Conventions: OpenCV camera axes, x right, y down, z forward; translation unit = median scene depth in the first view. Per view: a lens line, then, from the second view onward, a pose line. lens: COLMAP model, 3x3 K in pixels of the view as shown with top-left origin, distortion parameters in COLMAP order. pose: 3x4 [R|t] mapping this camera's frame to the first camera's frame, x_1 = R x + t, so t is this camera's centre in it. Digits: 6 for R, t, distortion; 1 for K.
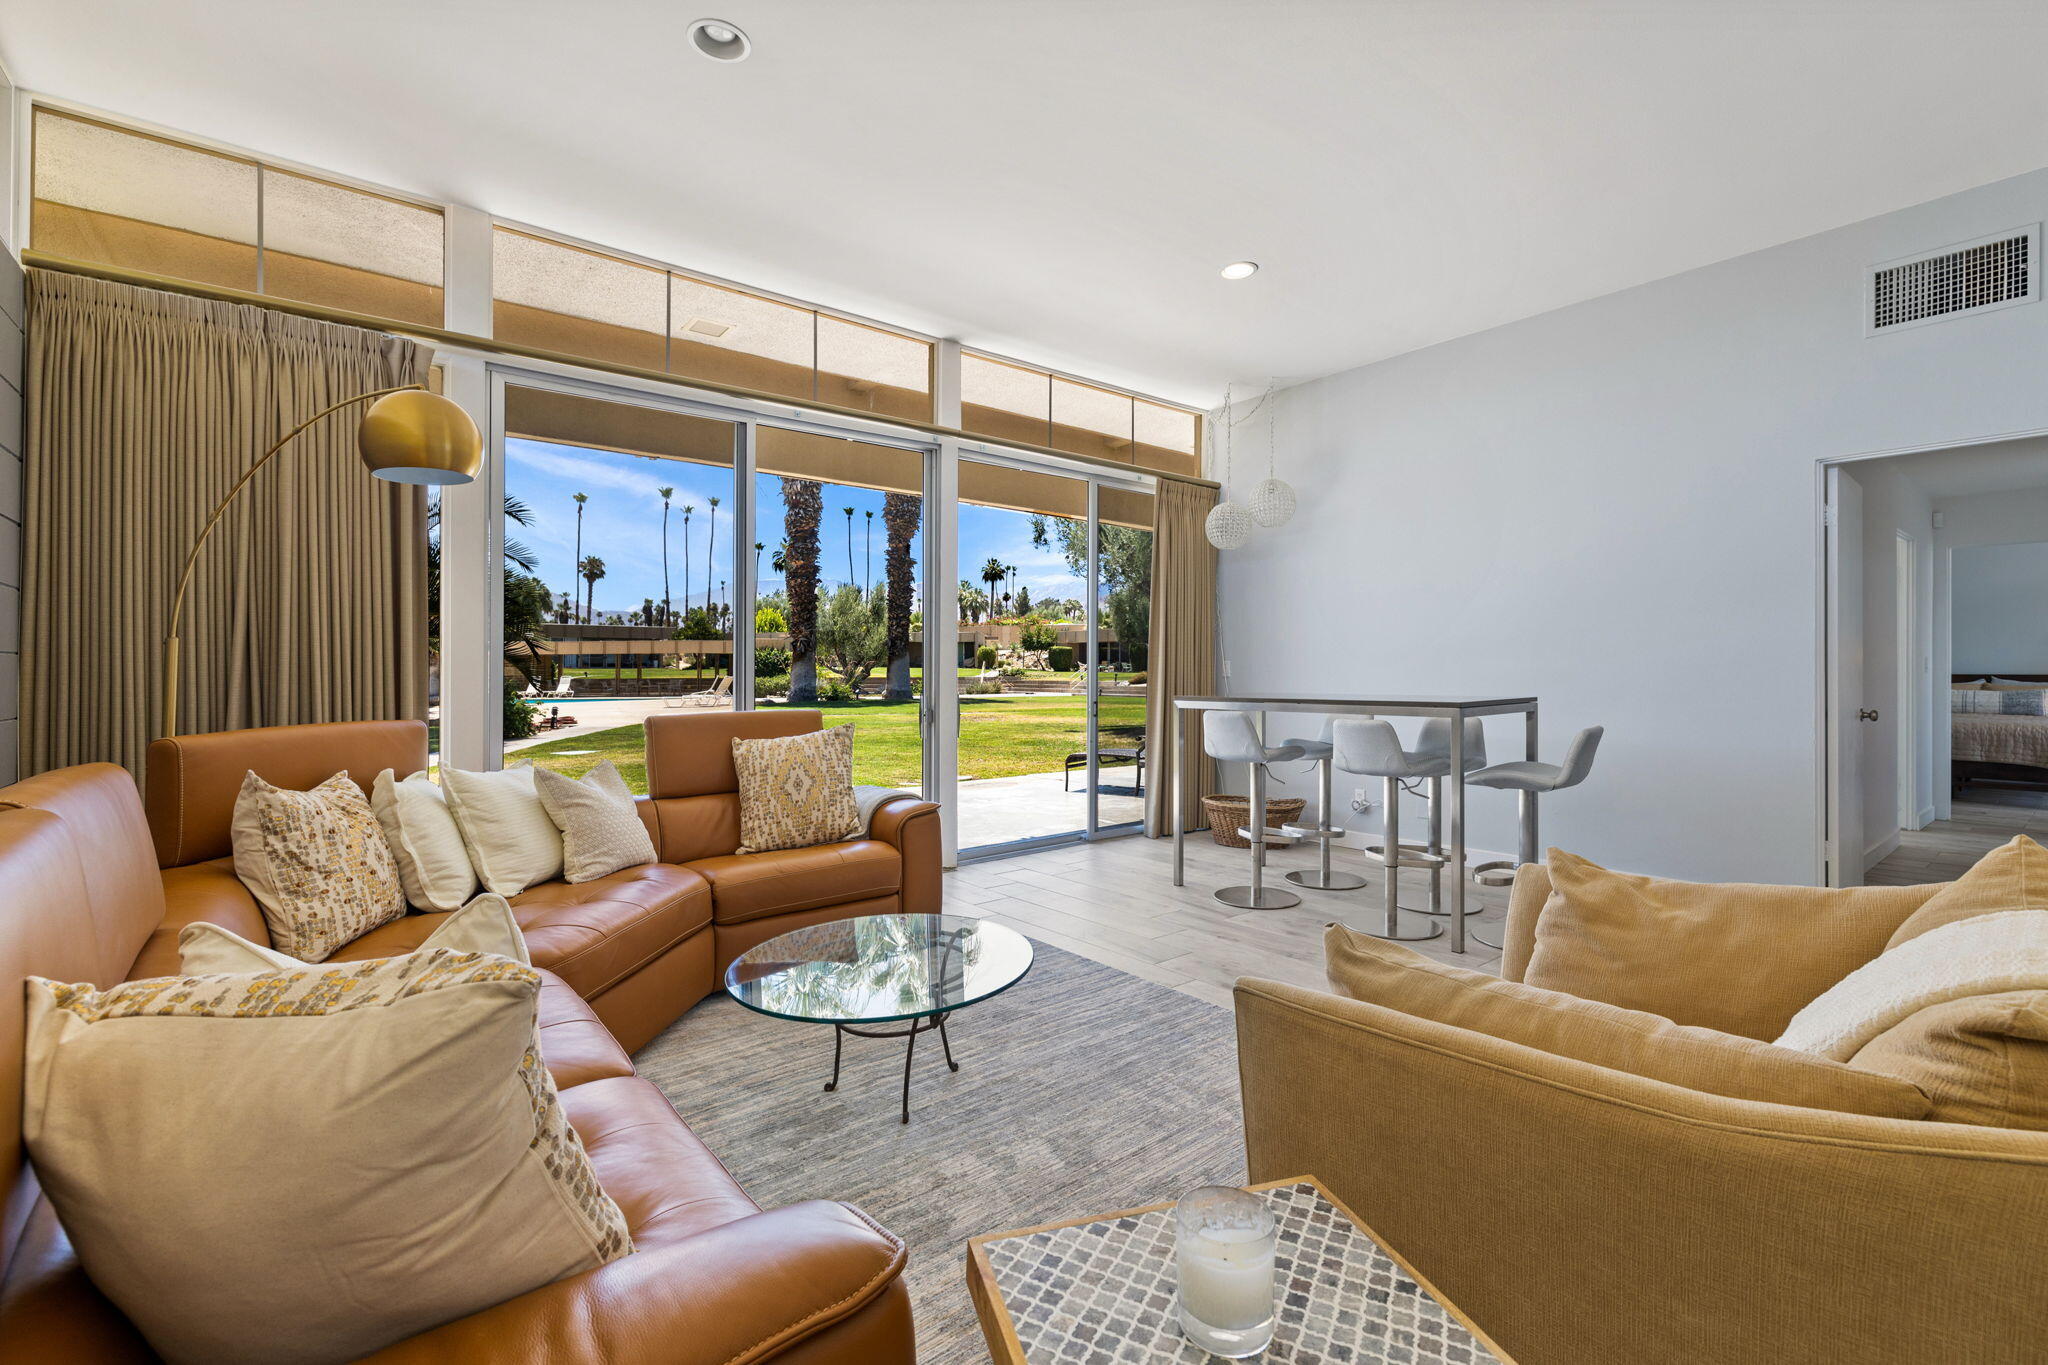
lens RADIAL K [[919.8, 0, 1074.6], [0, 919.8, 665.8], [0, 0, 1]] dist [-0.003859, 0.000486]
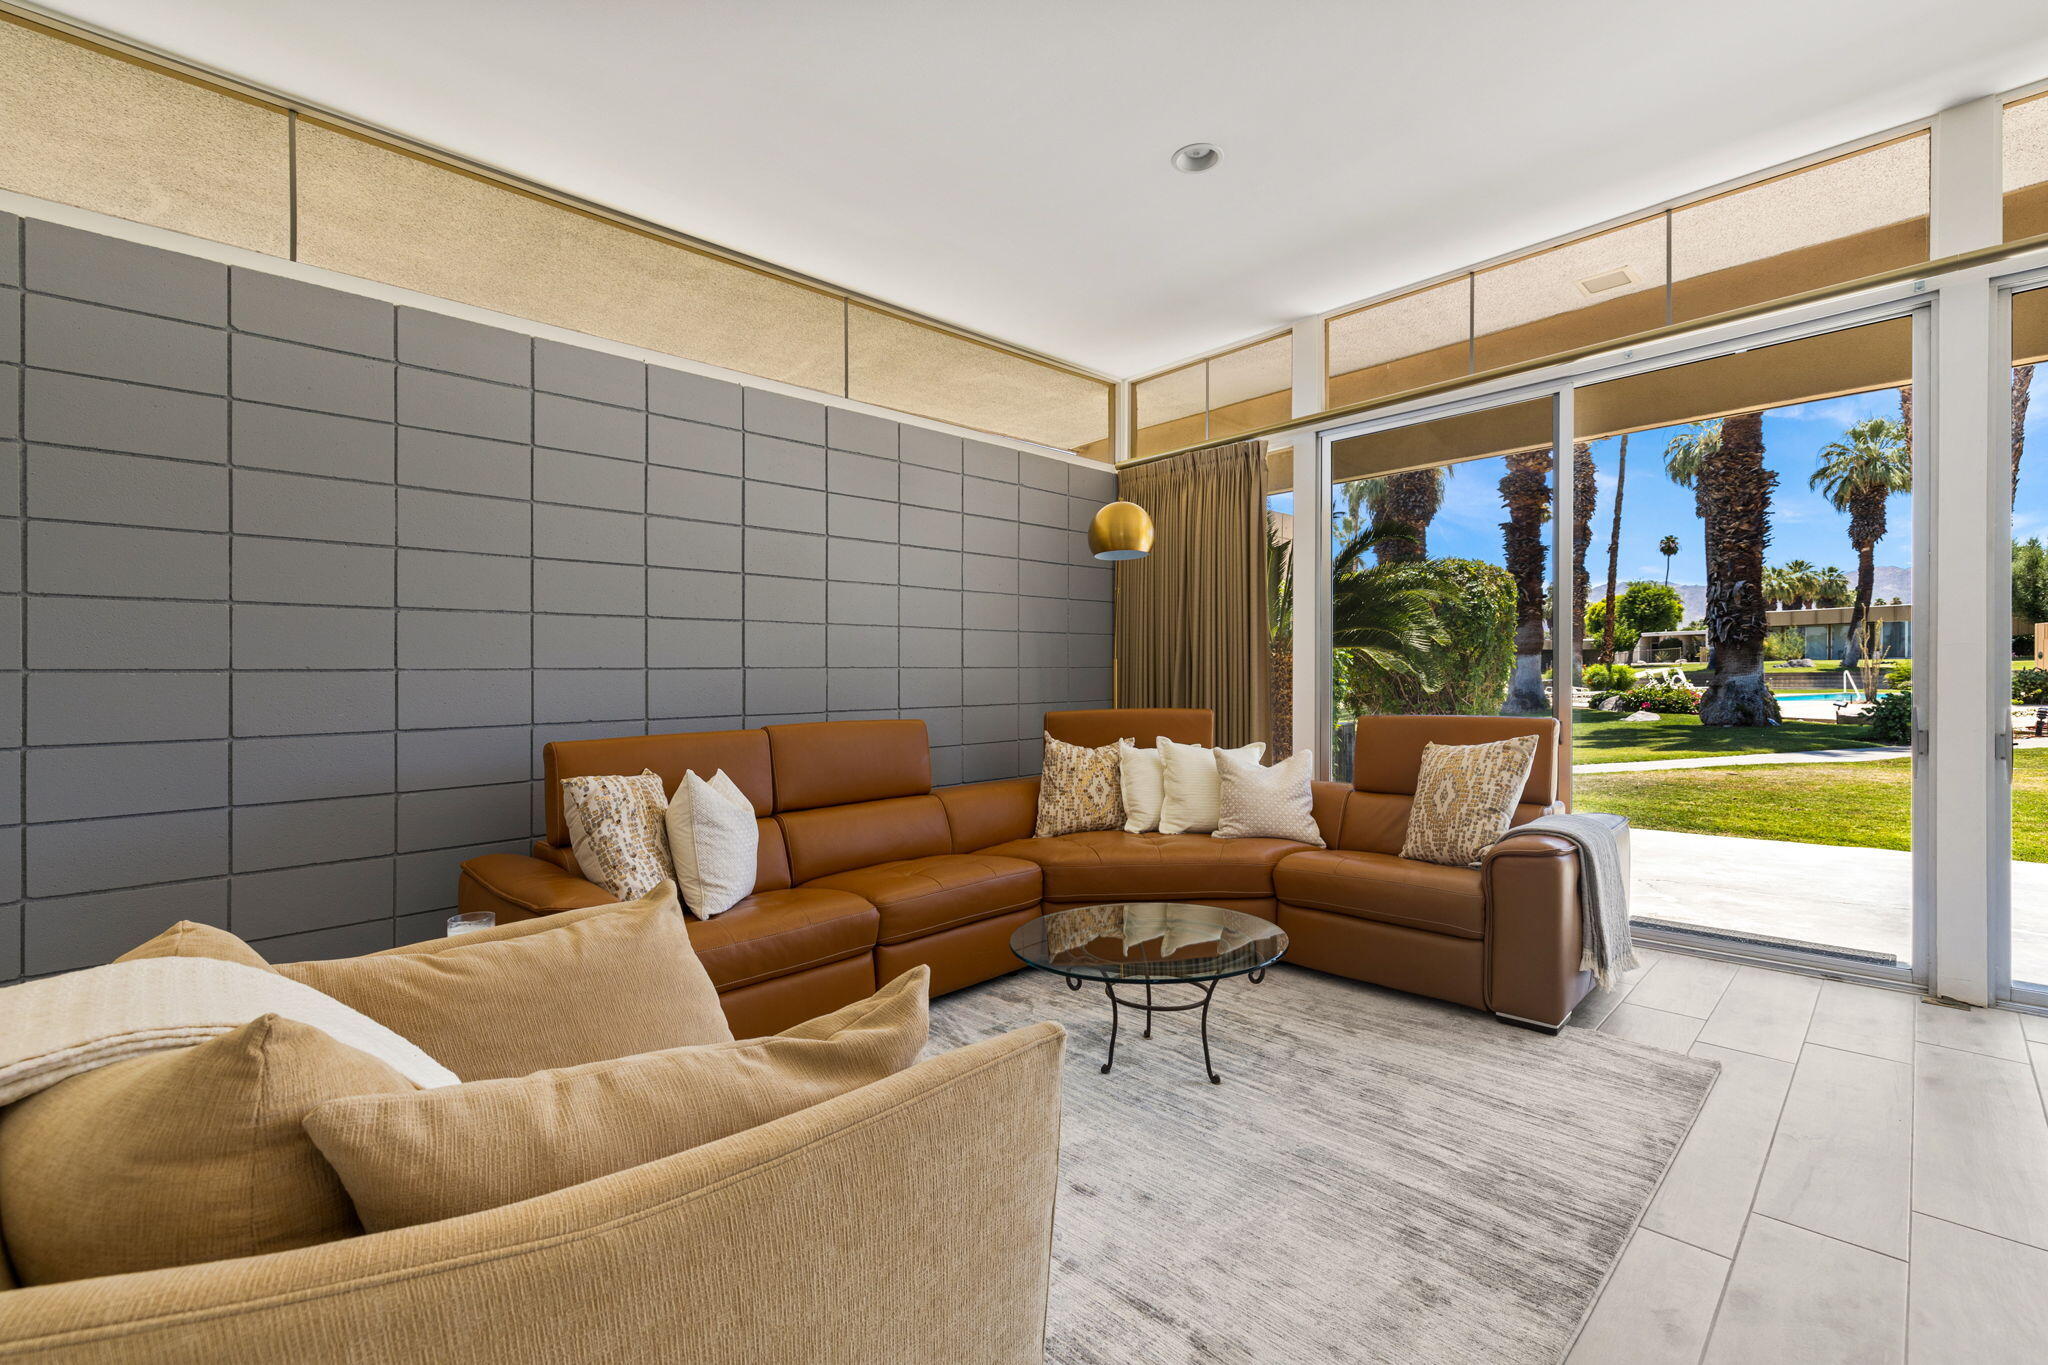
lens RADIAL K [[880.8, 0, 1007.6], [0, 880.8, 675.0], [0, 0, 1]] dist [-0.008682, 0.001442]
pose [[0.041159, 0.001786, -0.999151, 0.320627], [0.019351, 0.999809, 0.002585, -0.003010], [0.998965, -0.019441, 0.041116, 0.294227]]
